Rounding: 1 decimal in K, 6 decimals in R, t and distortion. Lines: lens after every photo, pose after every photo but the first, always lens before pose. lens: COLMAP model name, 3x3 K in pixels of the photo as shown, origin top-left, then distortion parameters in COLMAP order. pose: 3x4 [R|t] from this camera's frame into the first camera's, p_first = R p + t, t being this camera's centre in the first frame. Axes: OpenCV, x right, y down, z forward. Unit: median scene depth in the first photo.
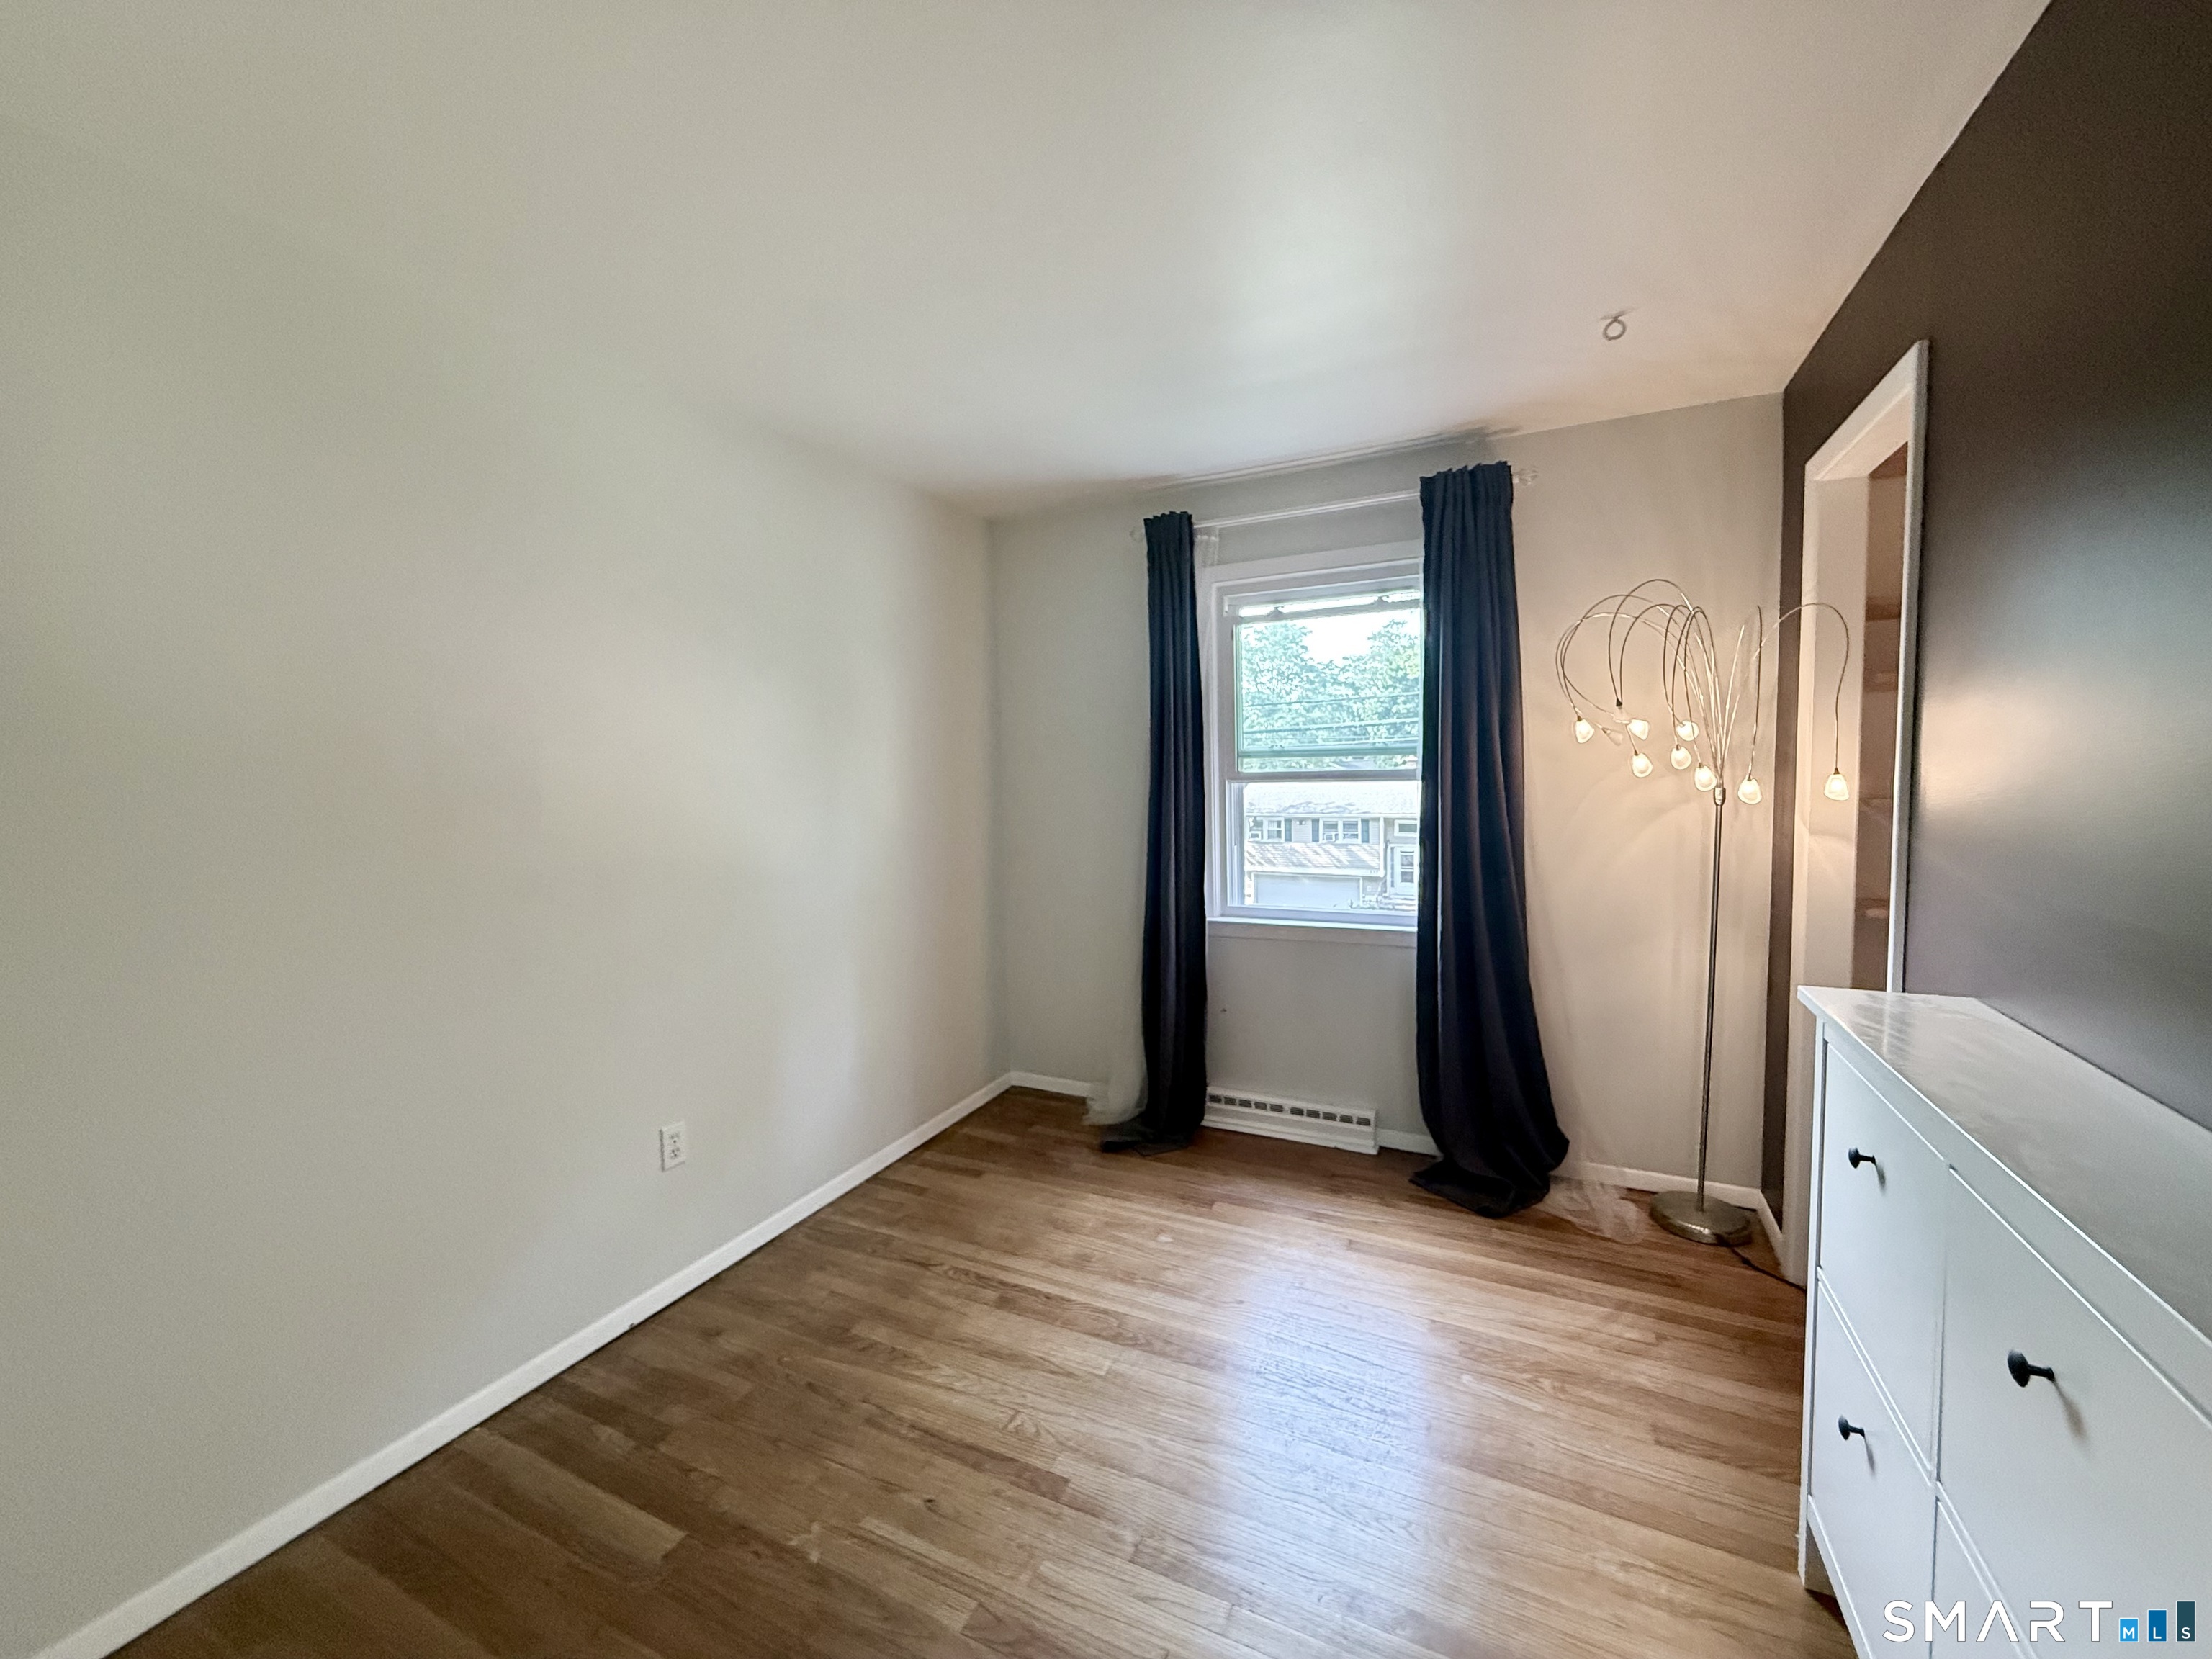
lens RADIAL K [[881.1, 0, 1106.0], [0, 881.1, 829.5], [0, 0, 1]] dist [-0.000339, -0.000212]
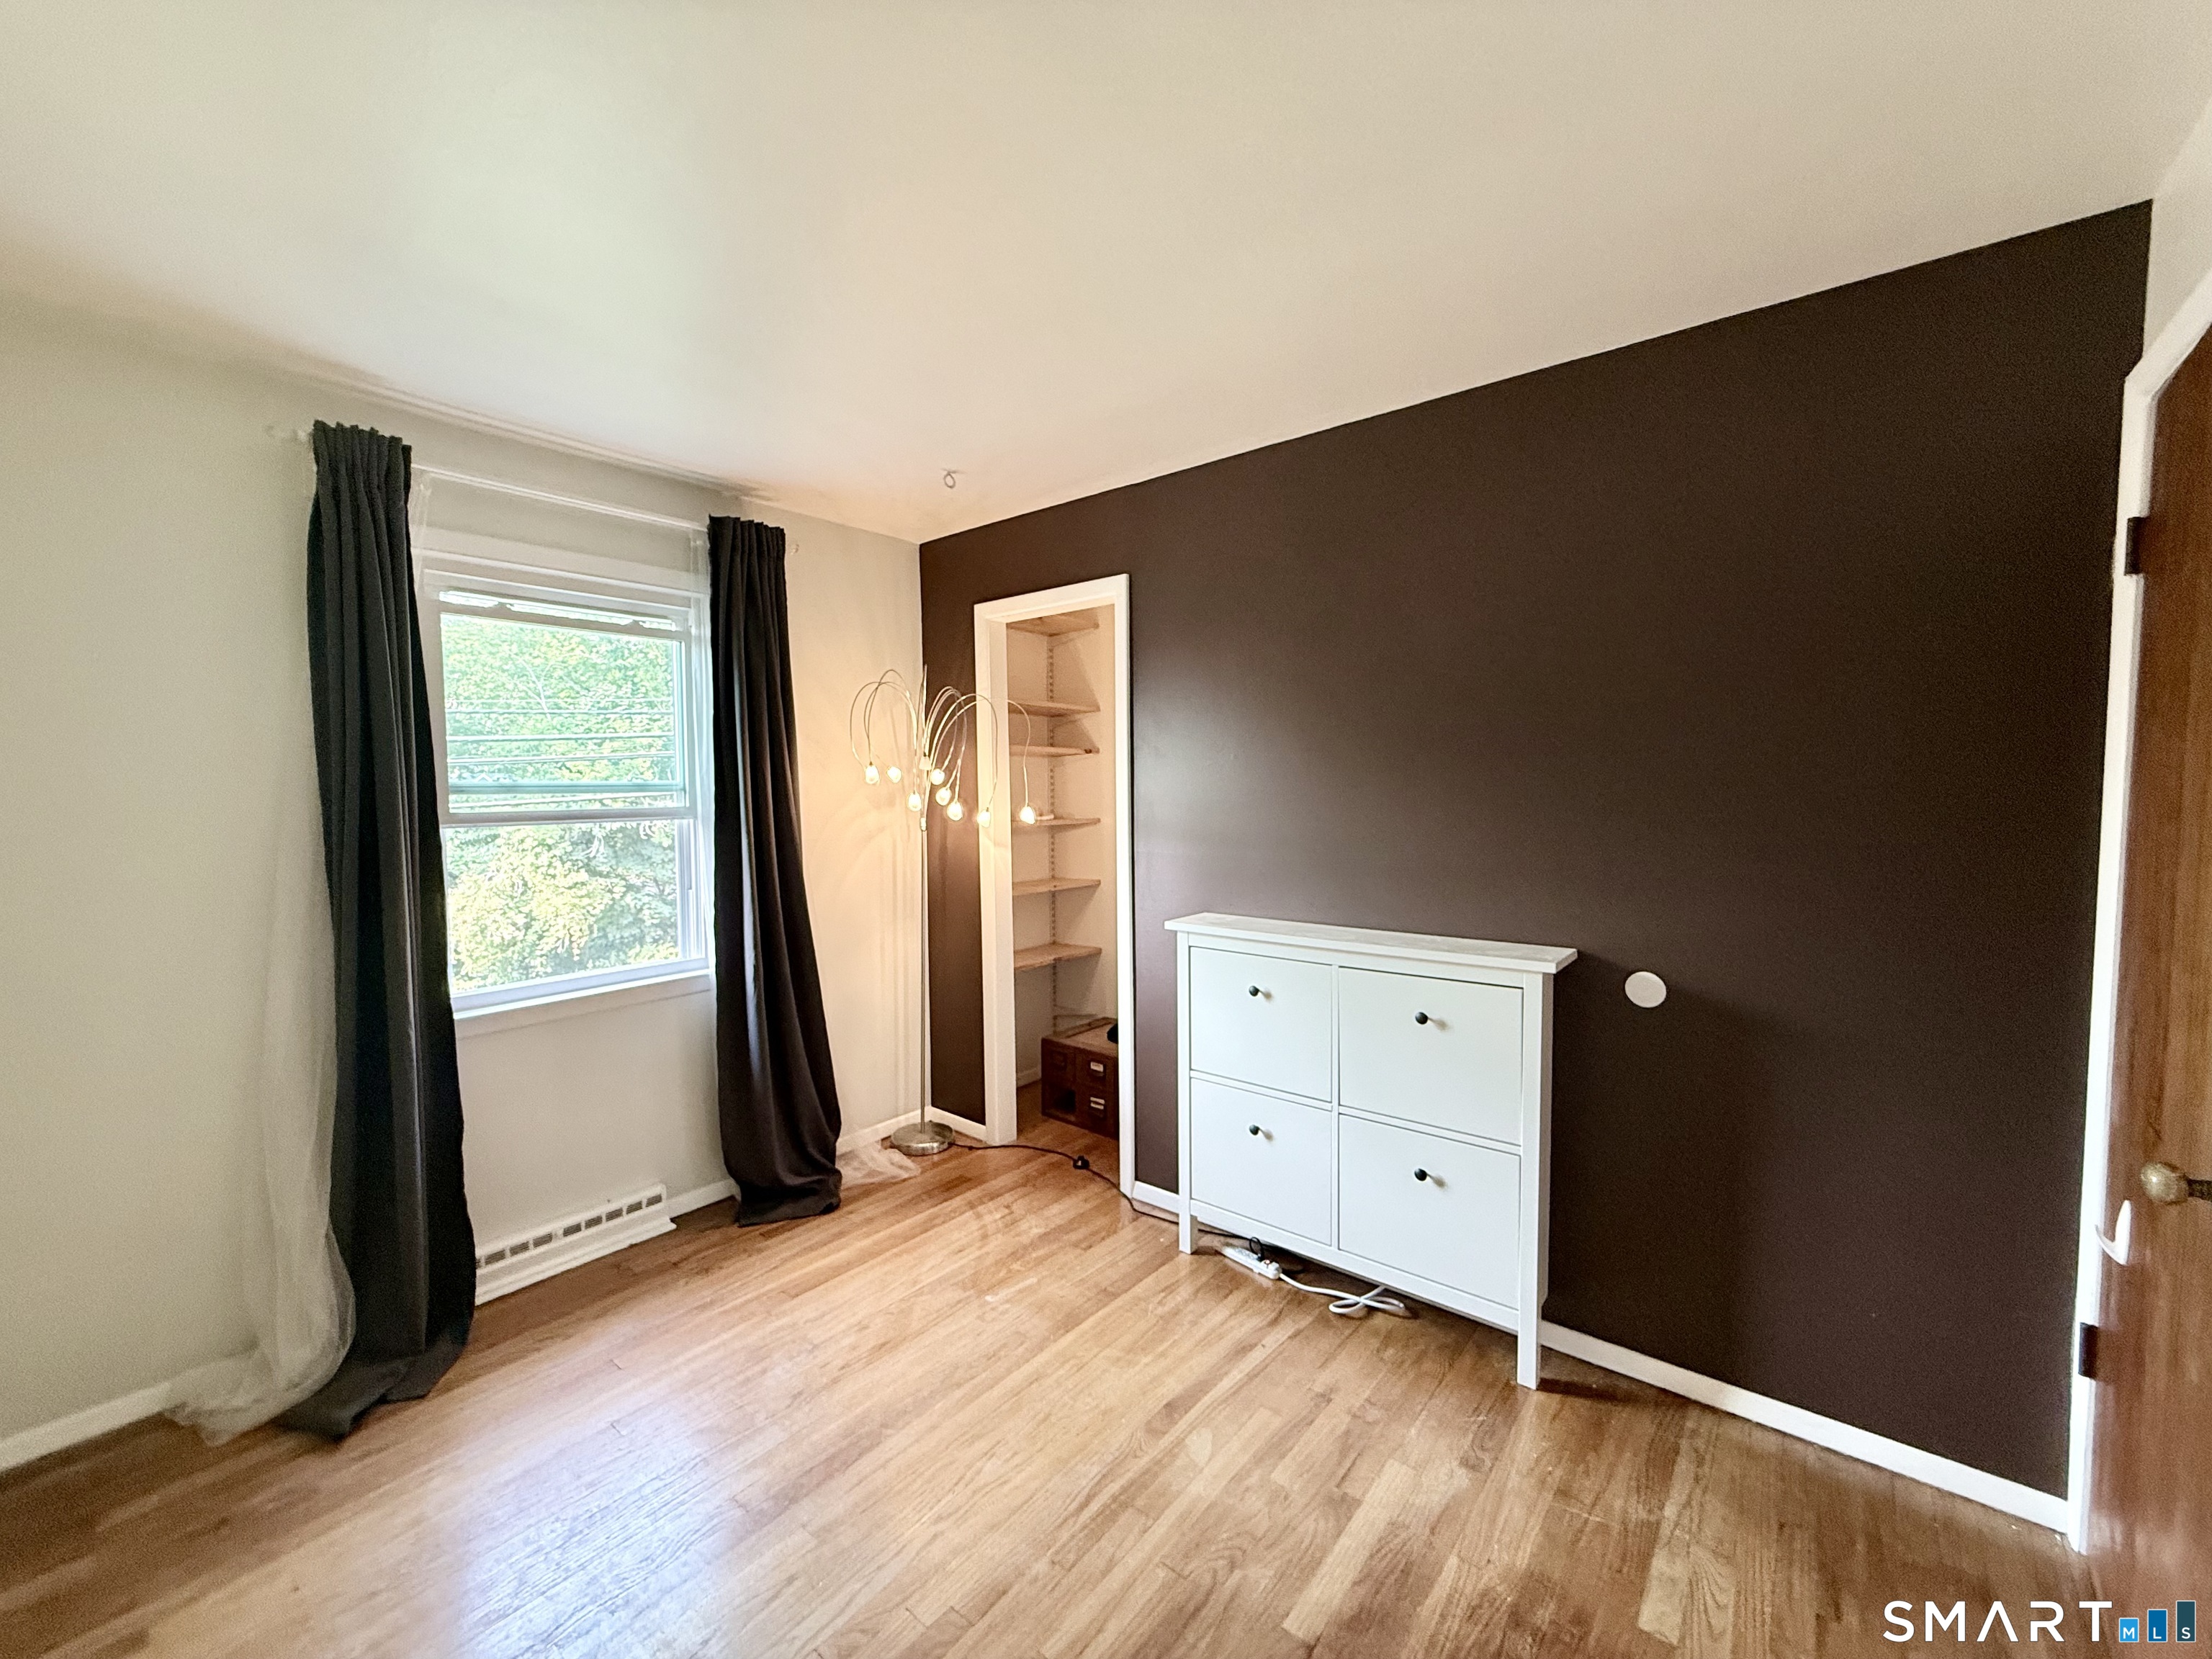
lens RADIAL K [[881.1, 0, 1106.0], [0, 881.1, 829.5], [0, 0, 1]] dist [-0.000339, -0.000212]
pose [[0.232246, -0.034053, 0.972061, -0.480247], [0.073342, 0.997155, 0.017409, -0.027542], [-0.969888, 0.067250, 0.234083, 0.333692]]
